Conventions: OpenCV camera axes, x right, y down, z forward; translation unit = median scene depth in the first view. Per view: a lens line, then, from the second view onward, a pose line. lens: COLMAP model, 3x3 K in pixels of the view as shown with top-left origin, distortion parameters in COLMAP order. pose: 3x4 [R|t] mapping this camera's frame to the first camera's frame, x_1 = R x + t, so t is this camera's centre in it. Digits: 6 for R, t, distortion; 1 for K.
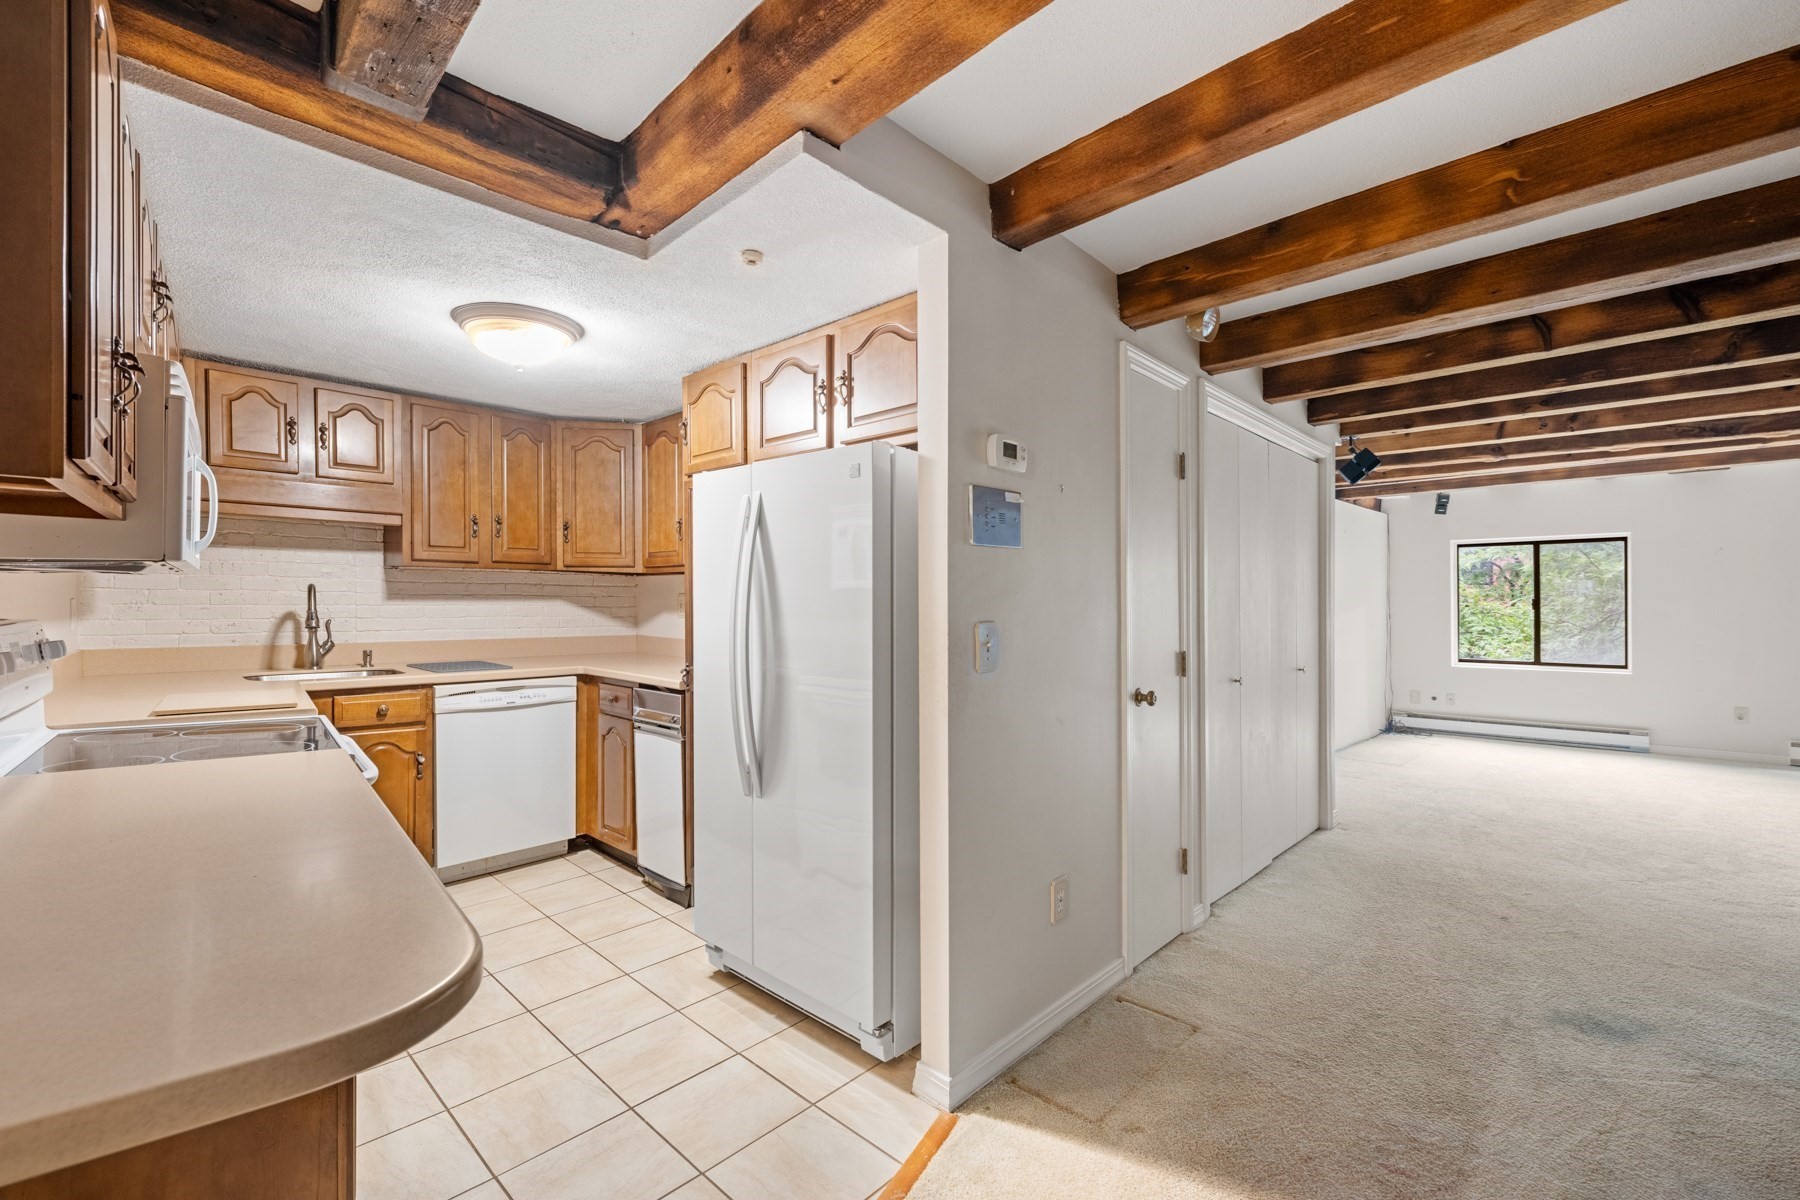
lens RADIAL K [[766.0, 0, 875.8], [0, 766.0, 613.7], [0, 0, 1]] dist [-0.001178, -0.000737]
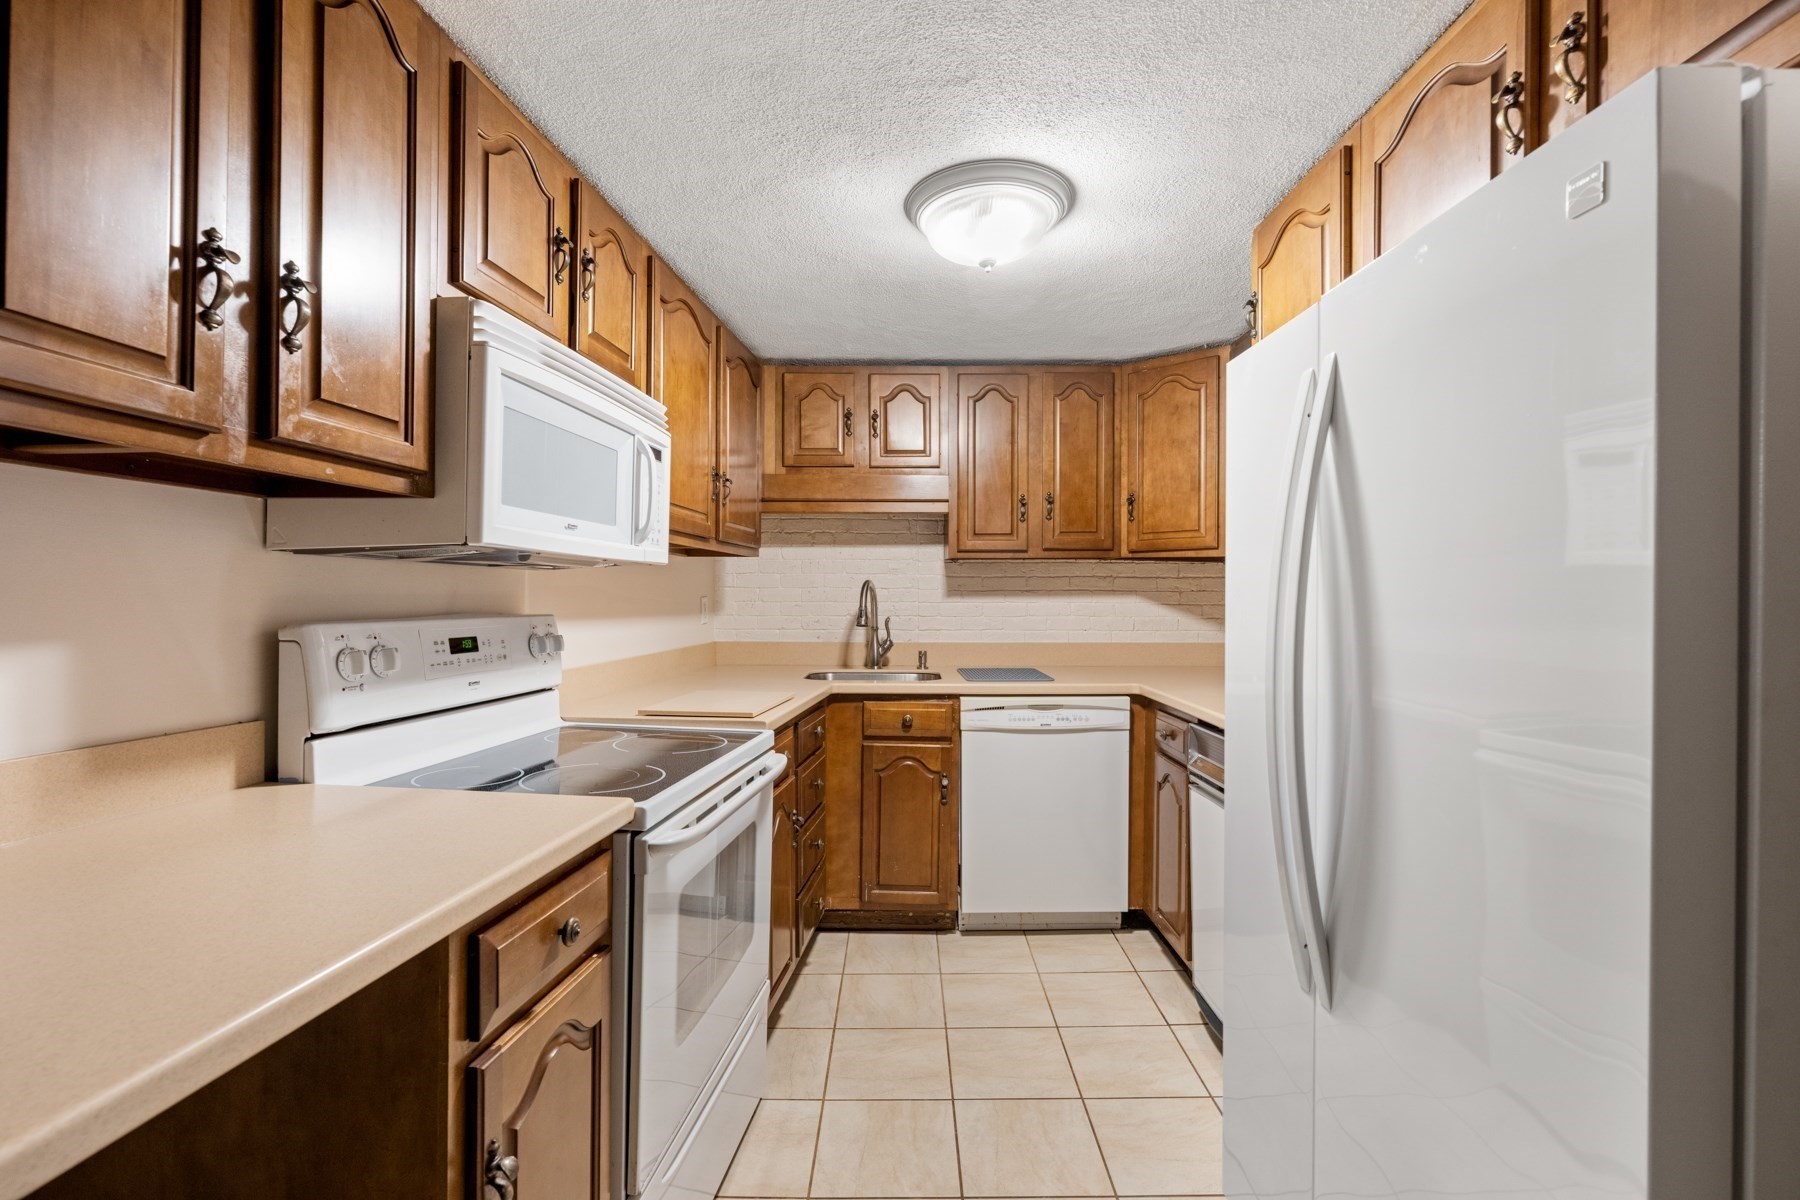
lens RADIAL K [[793.2, 0, 909.7], [0, 793.2, 612.4], [0, 0, 1]] dist [-0.002048, 0.001405]
pose [[0.704242, 0.006642, -0.709929, 0.007011], [-0.008409, 0.999964, 0.001014, 0.000151], [0.709910, 0.005255, 0.704273, 0.343039]]
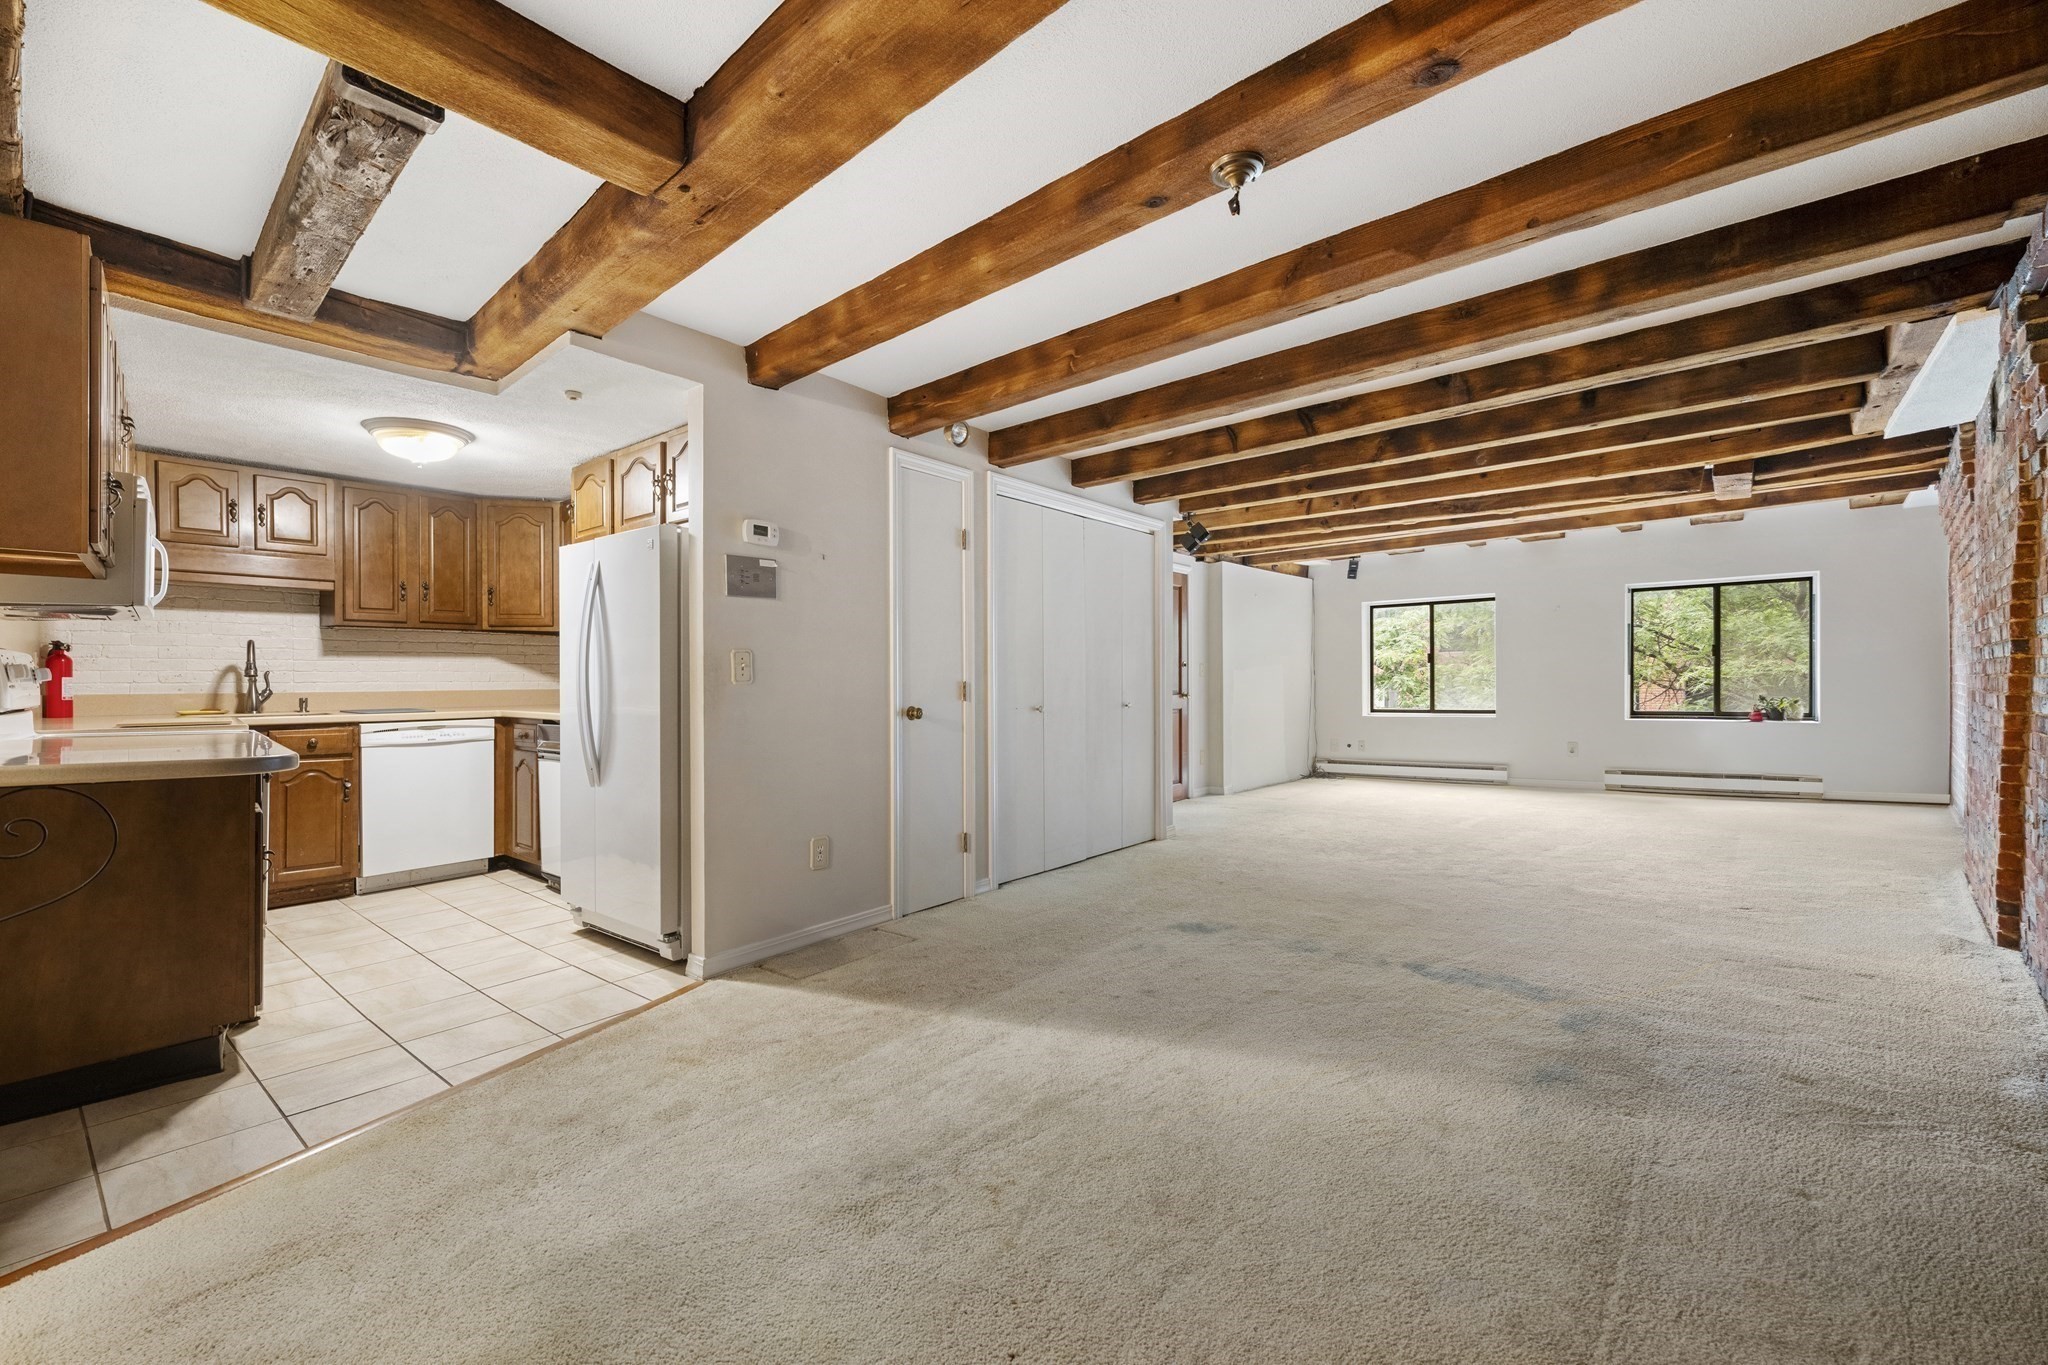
lens RADIAL K [[871.6, 0, 1032.0], [0, 871.6, 682.0], [0, 0, 1]] dist [-0.001178, -0.000737]
pose [[0.996793, -0.014972, 0.078607, 0.364283], [0.016520, 0.999682, -0.019077, 0.073234], [-0.078296, 0.020315, 0.996723, -0.439231]]
